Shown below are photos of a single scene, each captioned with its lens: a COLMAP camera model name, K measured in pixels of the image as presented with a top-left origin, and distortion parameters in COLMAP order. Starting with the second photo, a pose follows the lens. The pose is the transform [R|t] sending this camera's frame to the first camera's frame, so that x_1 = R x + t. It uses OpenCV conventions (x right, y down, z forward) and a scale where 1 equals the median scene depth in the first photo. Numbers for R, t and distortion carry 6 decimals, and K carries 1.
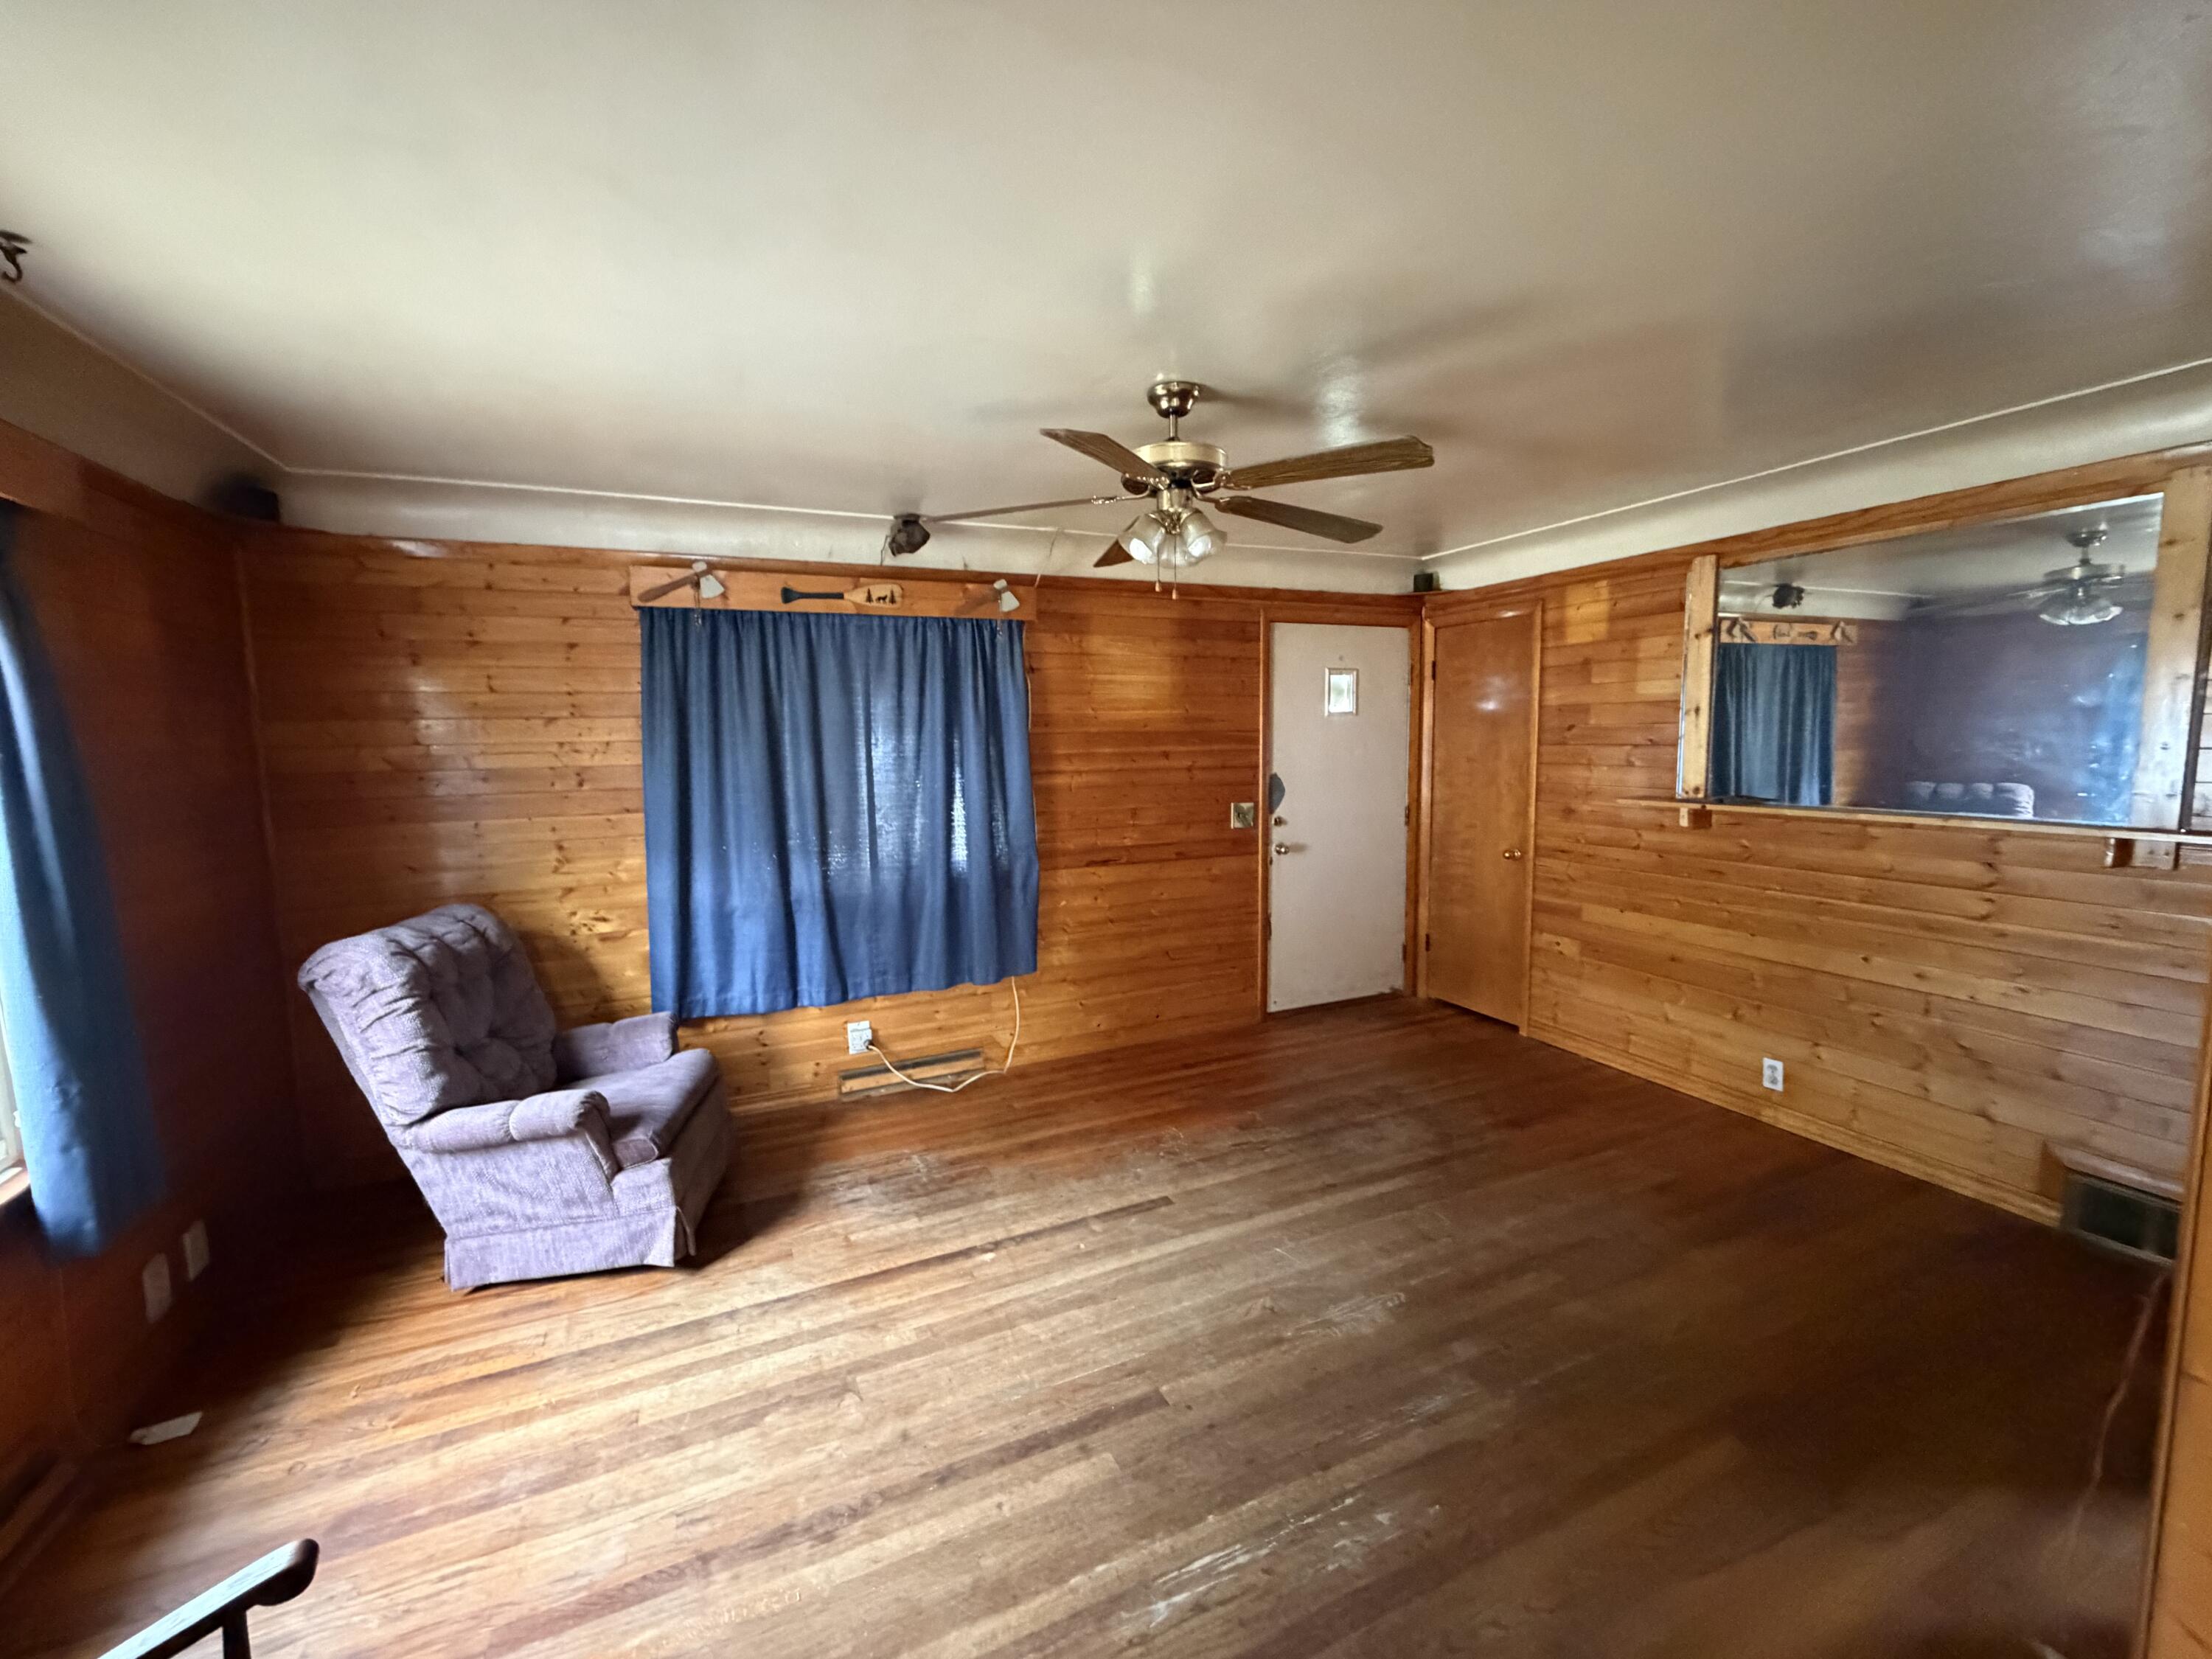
lens RADIAL K [[881.9, 0, 1102.2], [0, 881.9, 825.1], [0, 0, 1]] dist [-0.000122, 0.000606]
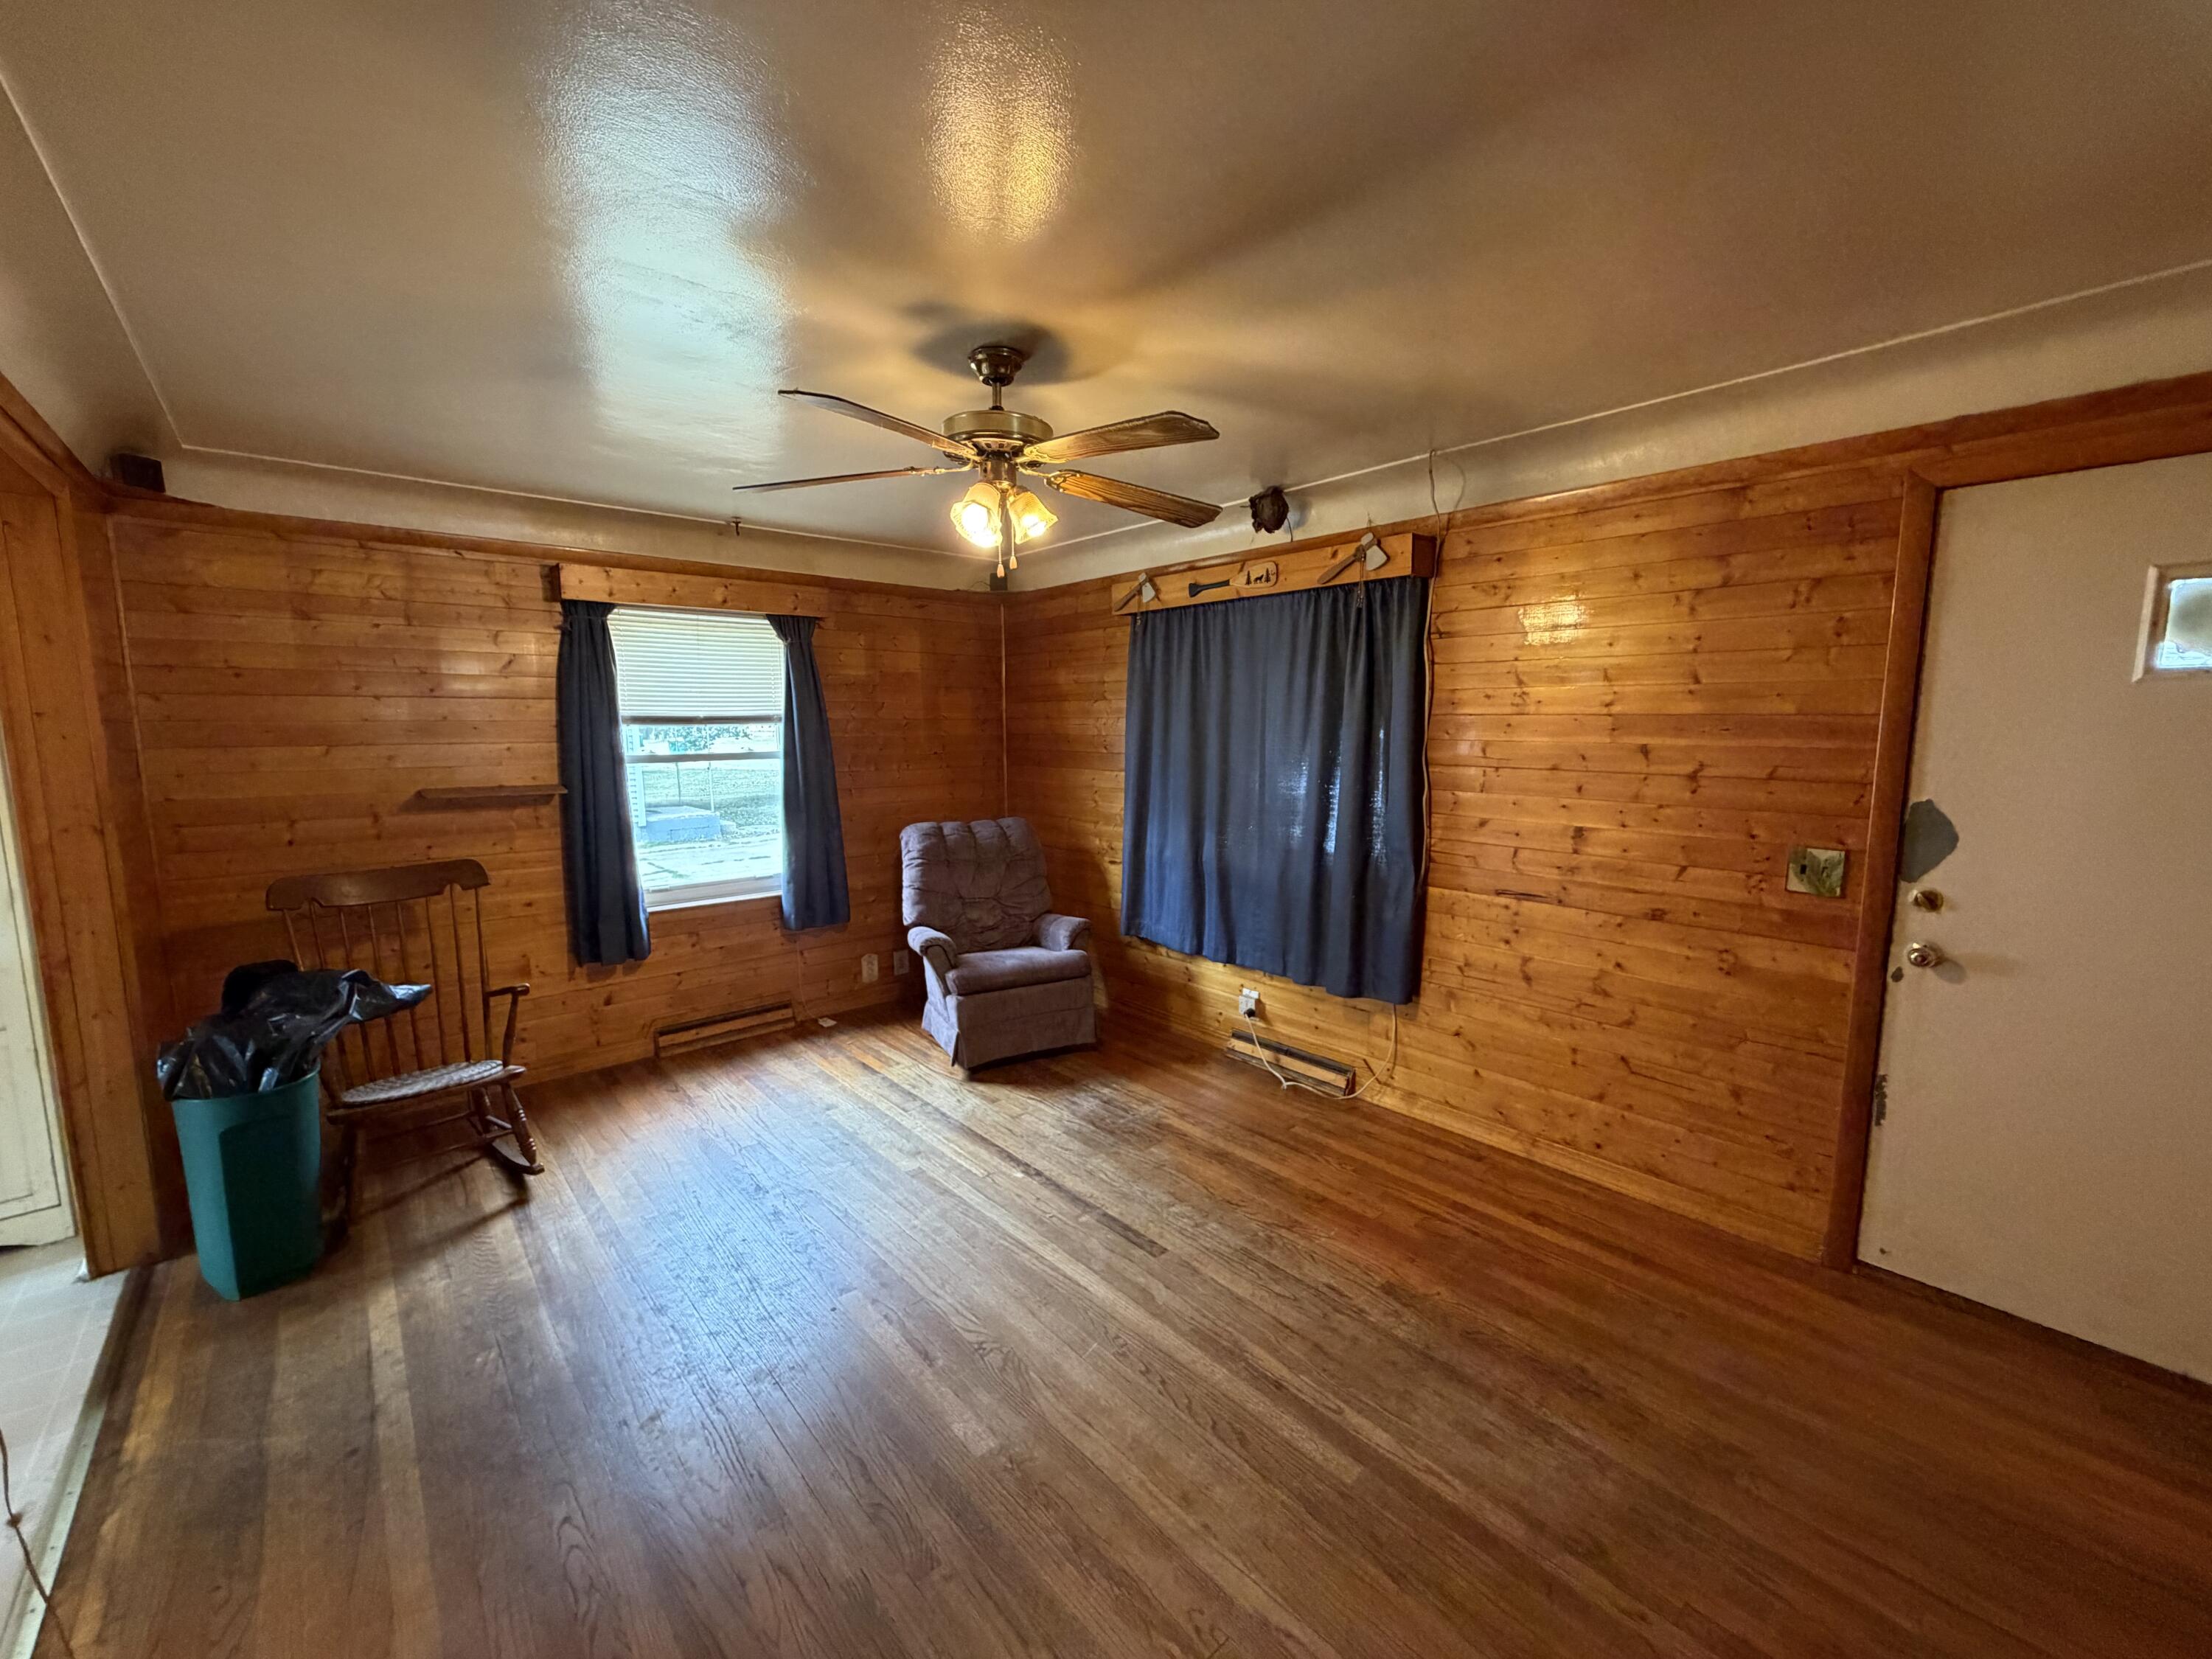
lens RADIAL K [[882.2, 0, 1106.0], [0, 882.2, 829.5], [0, 0, 1]] dist [-0.000528, -0.000054]
pose [[0.298749, 0.133296, -0.944977, 0.697362], [-0.103811, 0.988861, 0.106667, -0.064079], [0.948669, 0.066233, 0.309259, 0.549554]]
